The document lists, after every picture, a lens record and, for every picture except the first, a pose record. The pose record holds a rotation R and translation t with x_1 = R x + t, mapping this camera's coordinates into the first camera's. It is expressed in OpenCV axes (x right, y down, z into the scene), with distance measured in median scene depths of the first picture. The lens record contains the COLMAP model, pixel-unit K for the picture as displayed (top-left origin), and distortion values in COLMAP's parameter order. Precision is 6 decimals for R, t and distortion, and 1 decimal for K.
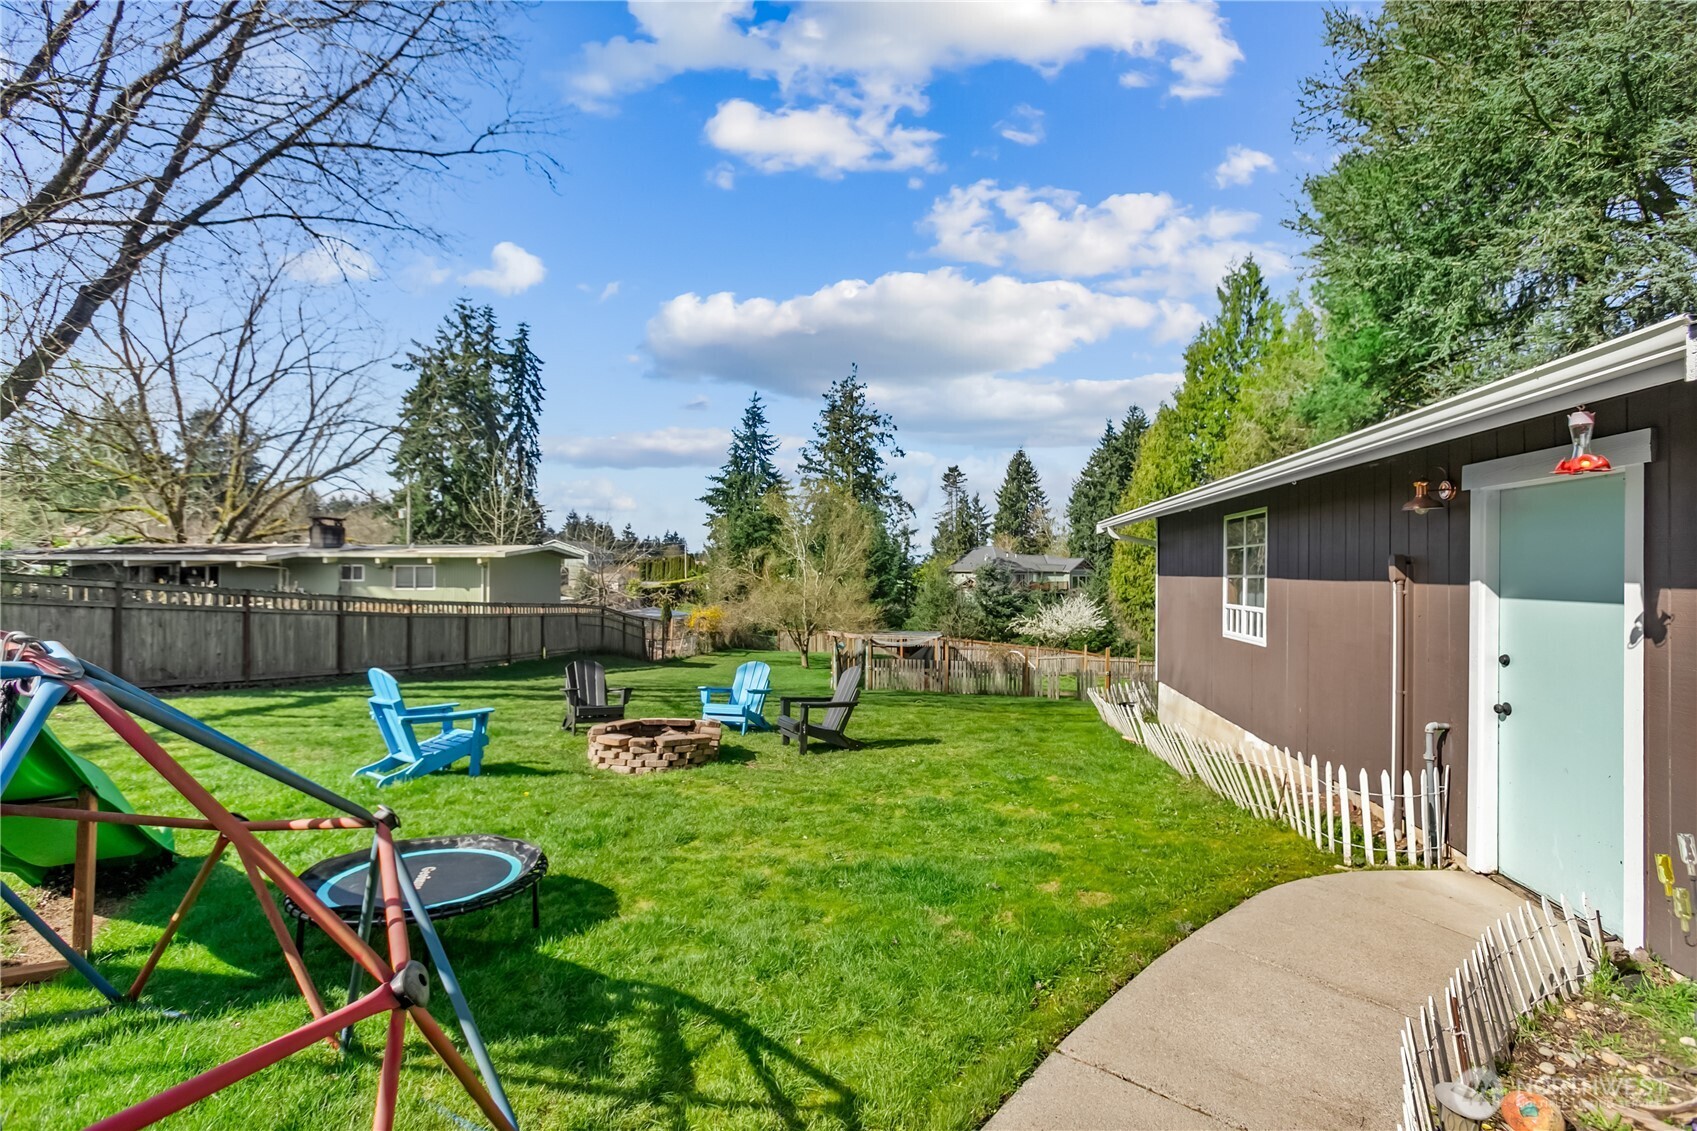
lens RADIAL K [[759.3, 0, 849.5], [0, 759.3, 559.0], [0, 0, 1]] dist [-0.008756, 0.008114]
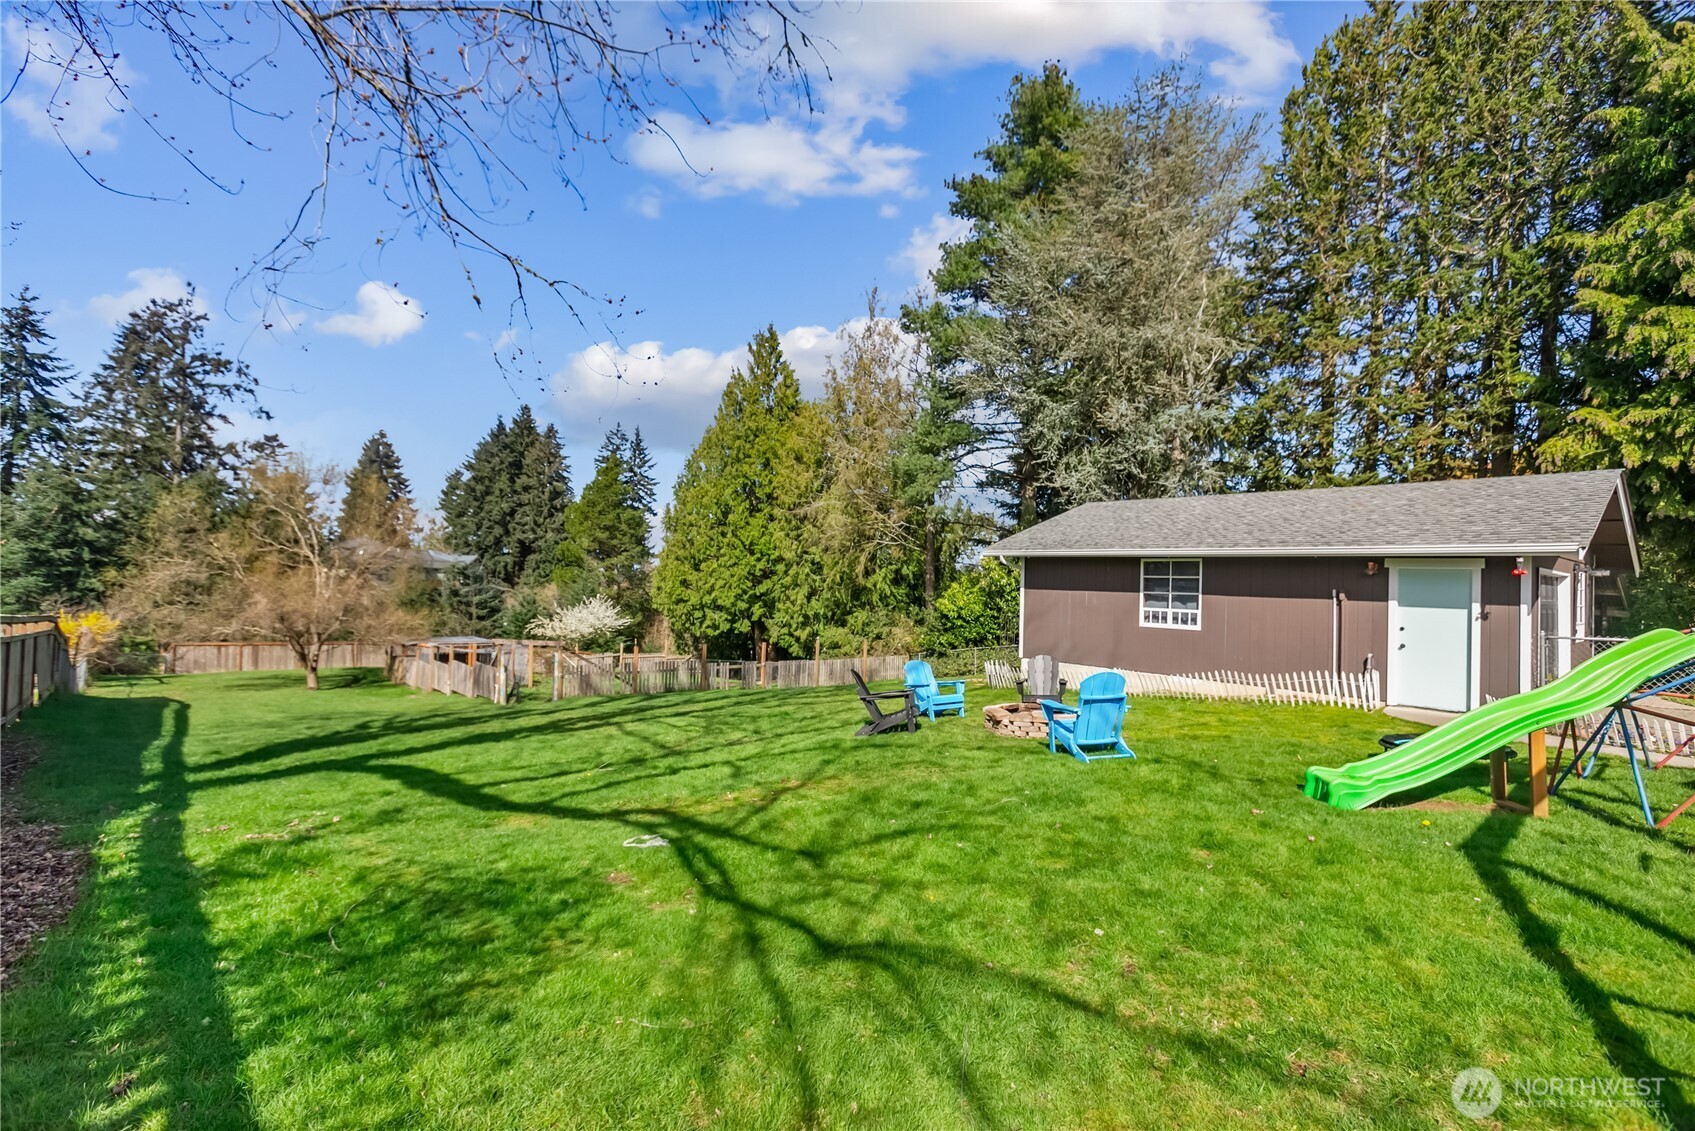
lens RADIAL K [[758.4, 0, 837.1], [0, 758.4, 567.8], [0, 0, 1]] dist [-0.008756, 0.008114]
pose [[0.671952, 0.024258, 0.740197, -0.108445], [-0.034903, 0.999390, -0.001068, -0.000734], [-0.739771, -0.025117, 0.672389, 0.027359]]
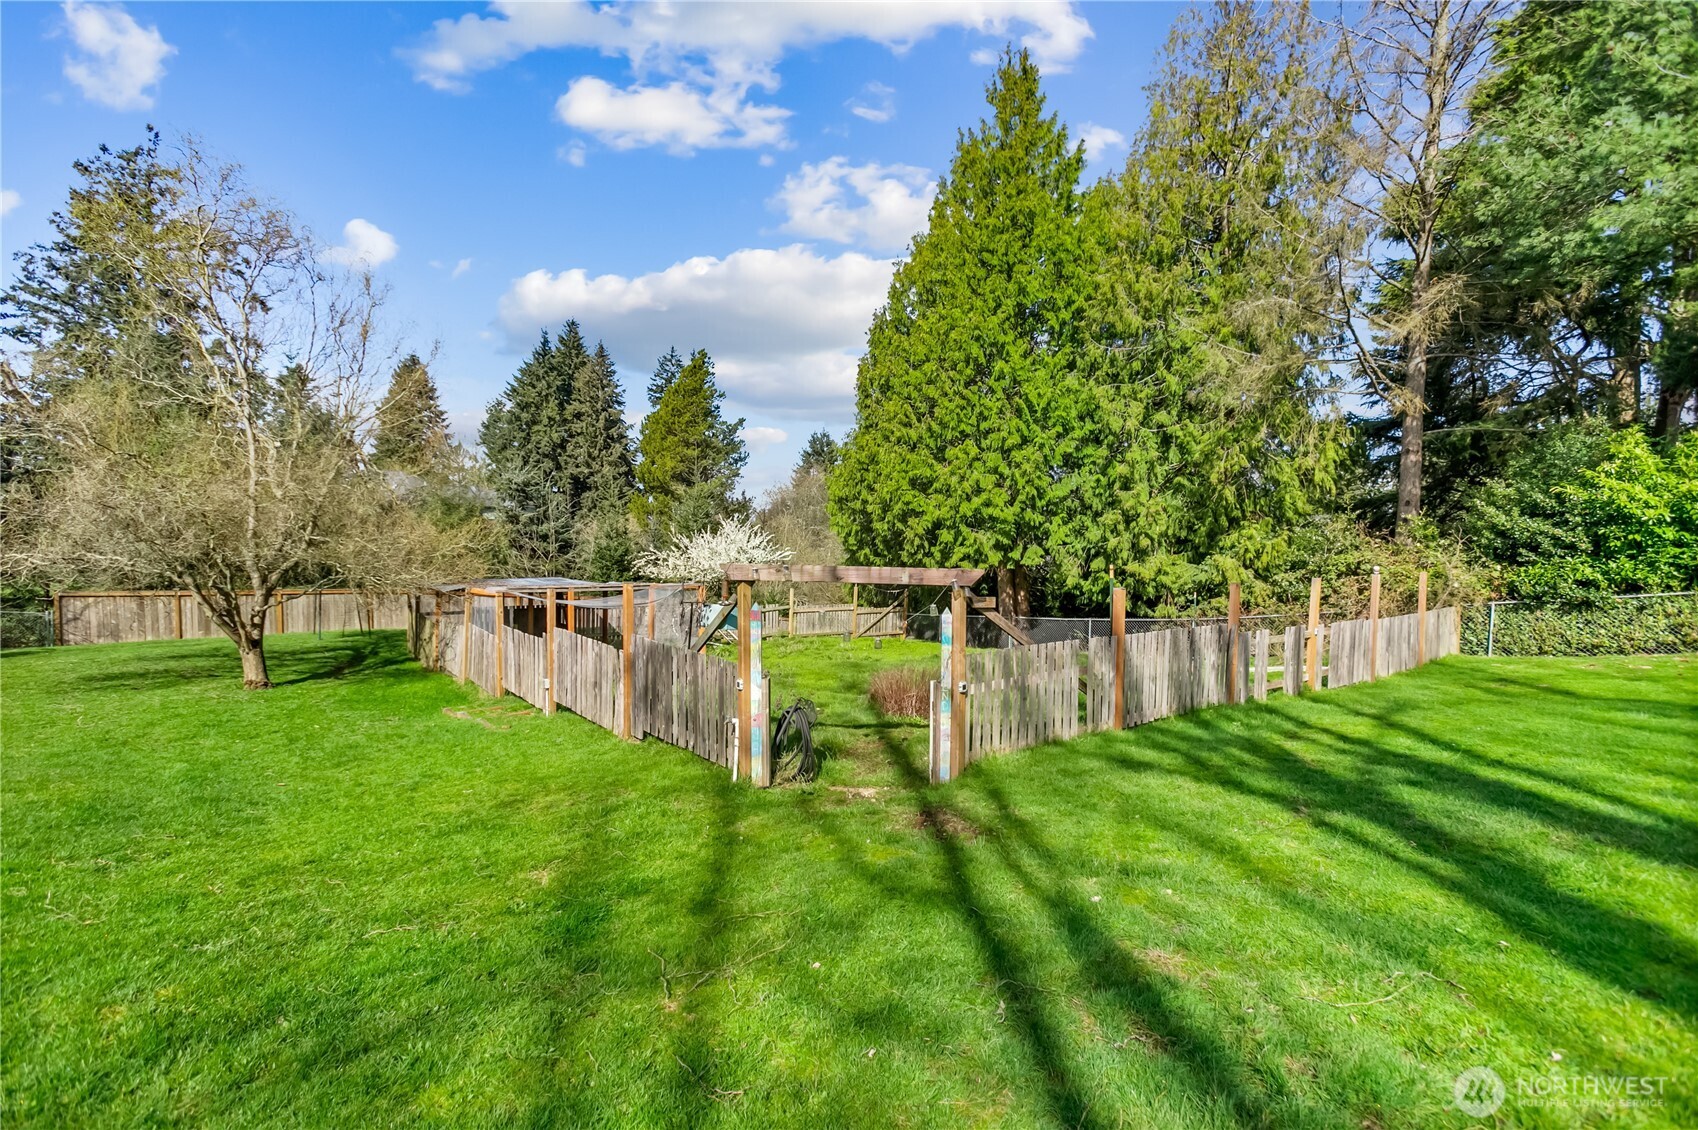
lens RADIAL K [[759.8, 0, 845.0], [0, 759.8, 569.1], [0, 0, 1]] dist [-0.008756, 0.008114]
pose [[0.698573, -0.031138, 0.714861, -0.047560], [-0.025544, 0.997331, 0.068404, 0.020247], [-0.715083, -0.066046, 0.695913, 0.206851]]
